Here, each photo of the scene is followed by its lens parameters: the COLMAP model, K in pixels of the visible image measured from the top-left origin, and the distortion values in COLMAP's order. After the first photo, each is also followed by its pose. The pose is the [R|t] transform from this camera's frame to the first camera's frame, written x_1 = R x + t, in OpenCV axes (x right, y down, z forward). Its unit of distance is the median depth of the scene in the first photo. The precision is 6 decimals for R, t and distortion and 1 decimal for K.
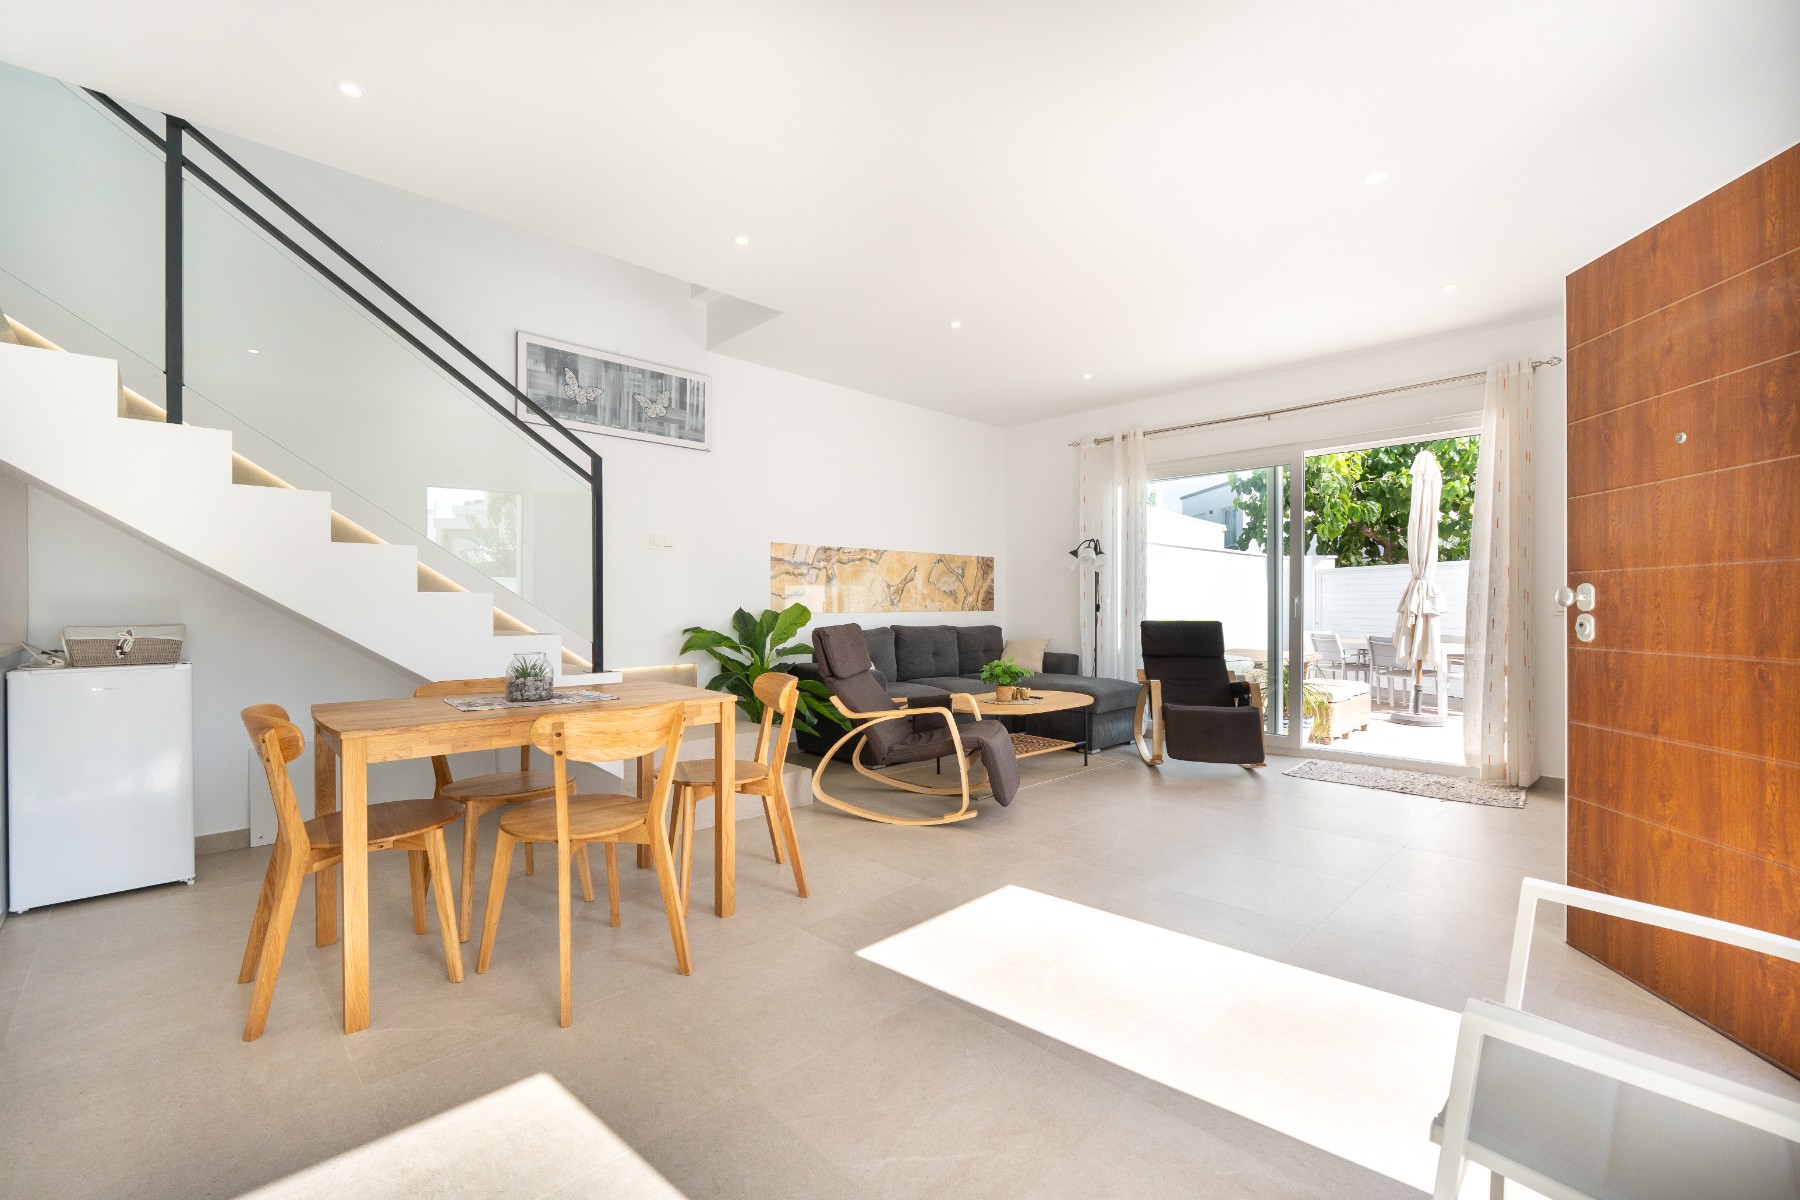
lens RADIAL K [[780.3, 0, 894.6], [0, 780.3, 603.8], [0, 0, 1]] dist [-0.003685, -0.000223]
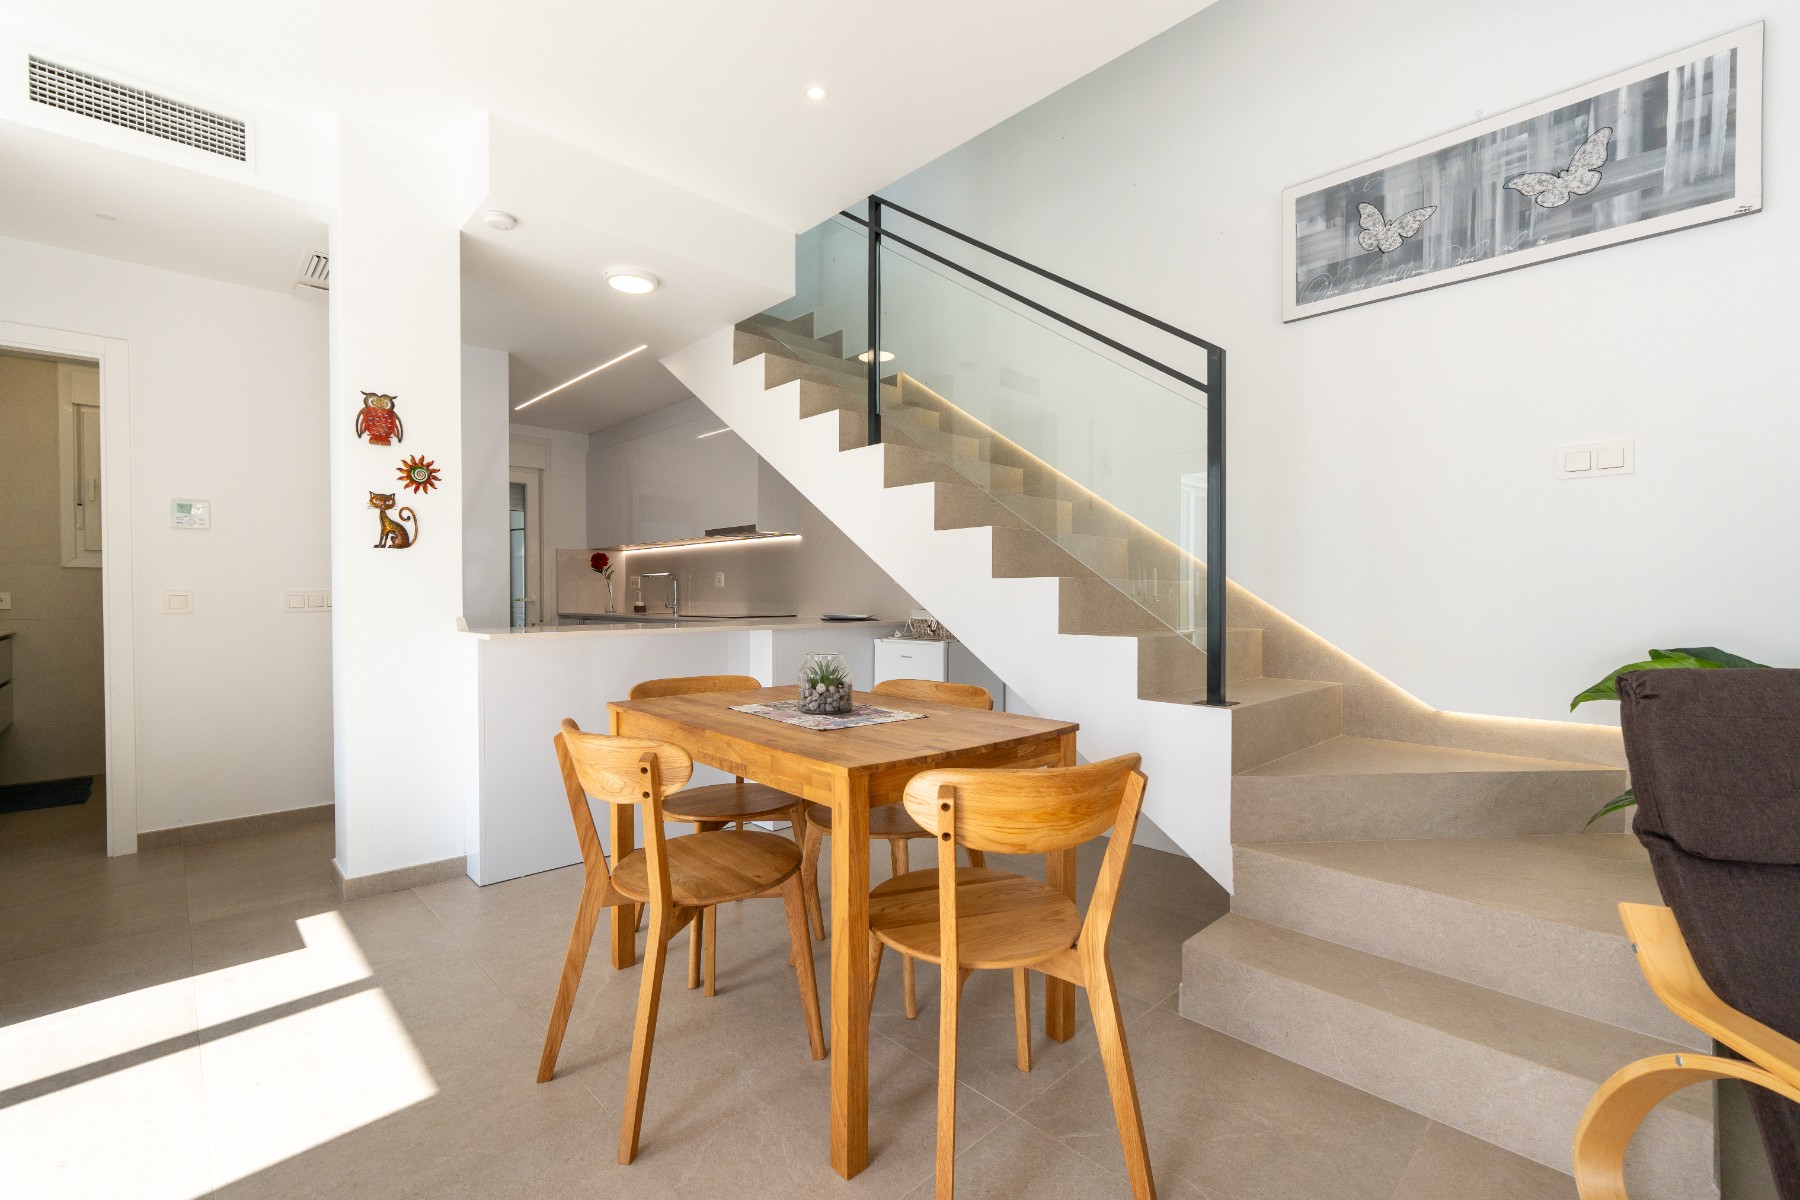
lens RADIAL K [[780.3, 0, 894.6], [0, 780.3, 603.8], [0, 0, 1]] dist [-0.003685, -0.000223]
pose [[-0.018100, 0.017604, -0.999681, 0.190263], [0.004578, 0.999836, 0.017523, -0.001941], [0.999826, -0.004259, -0.018178, 0.612130]]
